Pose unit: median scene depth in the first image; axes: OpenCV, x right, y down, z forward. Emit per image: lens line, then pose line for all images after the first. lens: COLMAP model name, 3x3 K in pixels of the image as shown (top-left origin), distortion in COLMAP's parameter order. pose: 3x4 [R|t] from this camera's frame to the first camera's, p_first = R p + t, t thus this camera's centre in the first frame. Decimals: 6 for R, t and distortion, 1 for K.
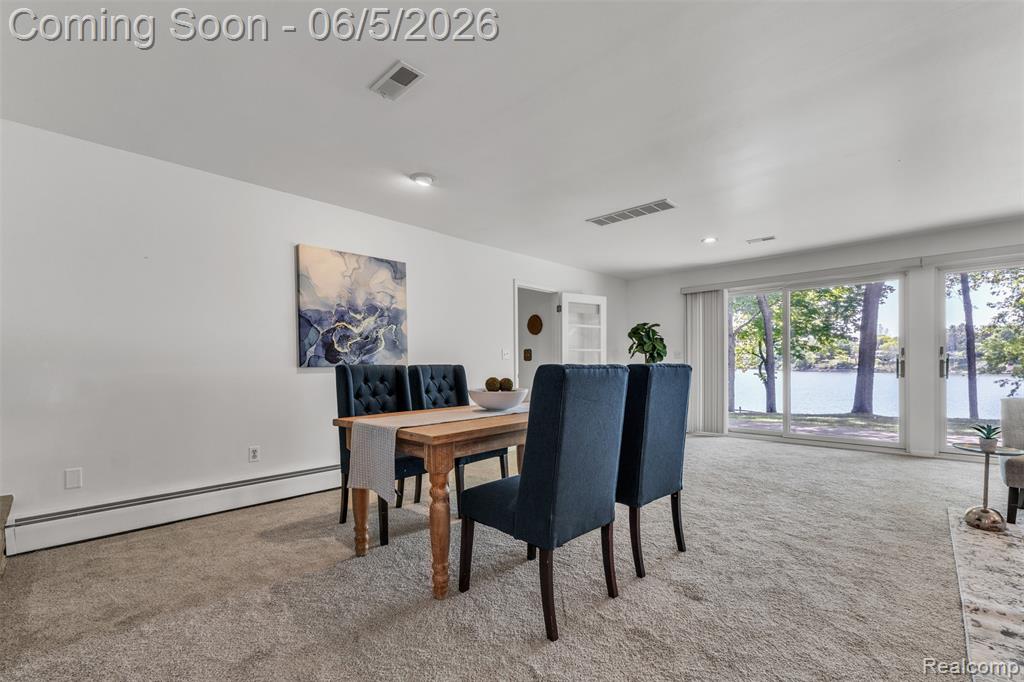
lens RADIAL K [[447.9, 0, 503.2], [0, 447.9, 363.8], [0, 0, 1]] dist [-0.000312, 0.002439]
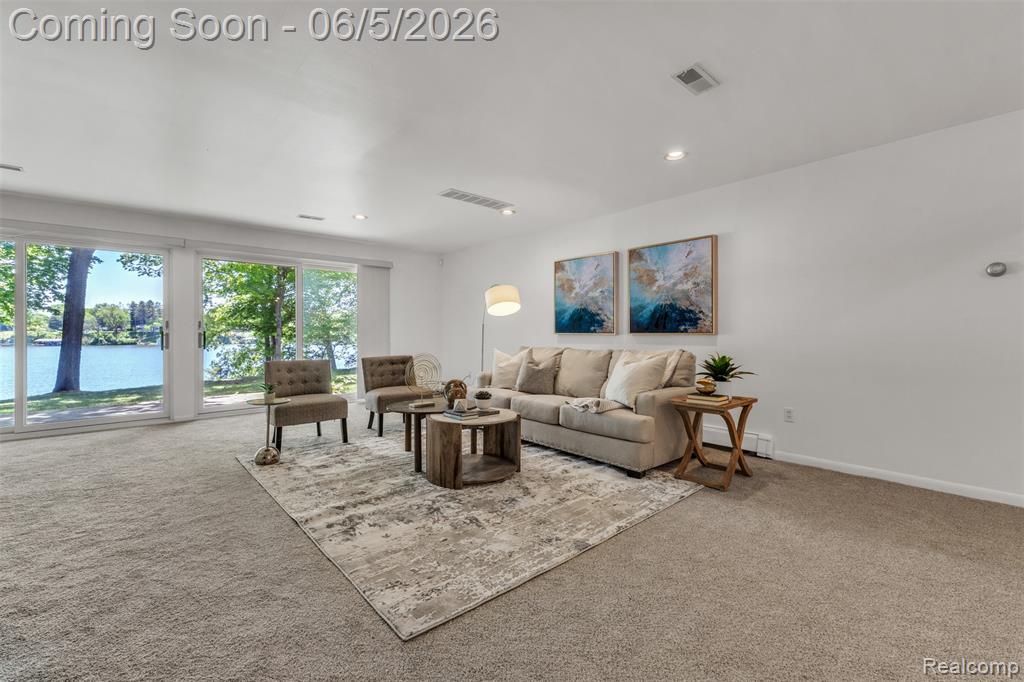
lens RADIAL K [[434.7, 0, 521.6], [0, 434.7, 327.8], [0, 0, 1]] dist [0.002949, 0.000574]
pose [[0.061536, 0.015827, 0.997979, -0.092851], [0.003867, 0.999863, -0.016095, 0.000113], [-0.998097, 0.004850, 0.061466, 0.132560]]
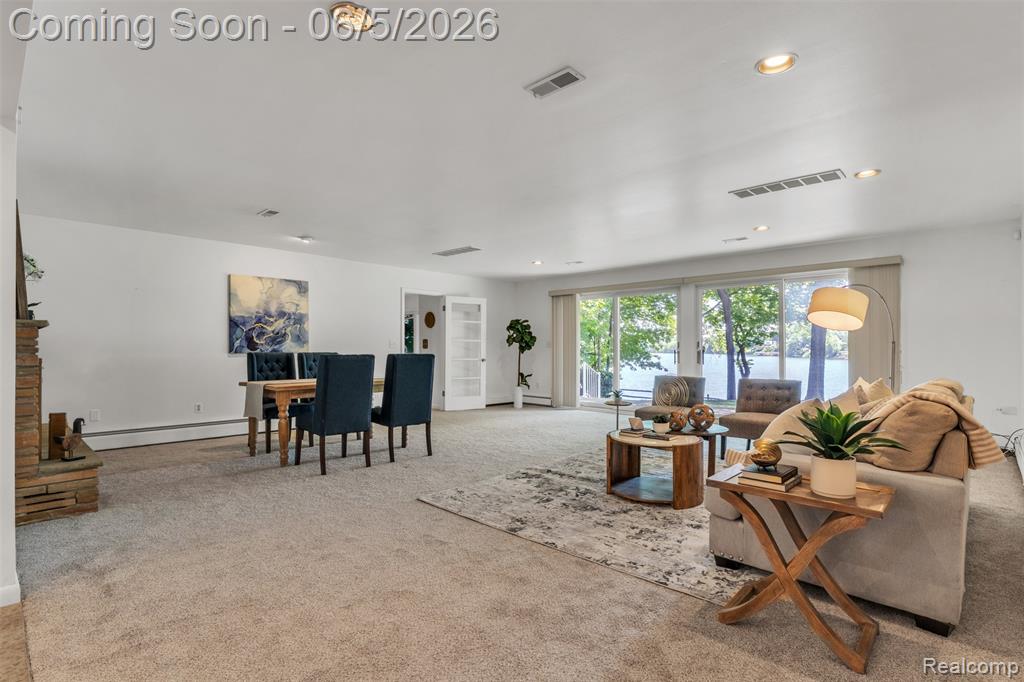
lens RADIAL K [[513.3, 0, 509.0], [0, 513.3, 339.9], [0, 0, 1]] dist [-0.001783, -0.001543]
pose [[0.999930, 0.006825, 0.009683, 0.430932], [-0.006667, 0.999845, -0.016287, -0.014478], [-0.009793, 0.016221, 0.999820, -0.682607]]
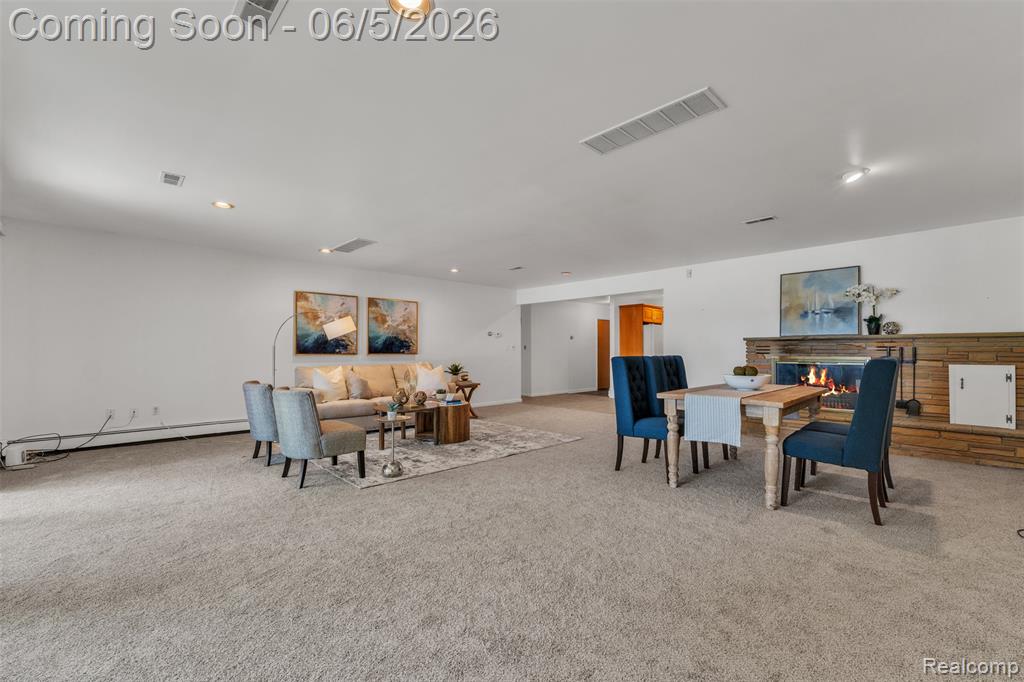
lens RADIAL K [[434.7, 0, 504.0], [0, 434.7, 350.7], [0, 0, 1]] dist [0.002949, 0.000574]
pose [[-0.998910, 0.005314, 0.046377, 0.454520], [0.005276, 0.999986, -0.000939, -0.011578], [-0.046381, -0.000693, -0.998924, 1.588640]]
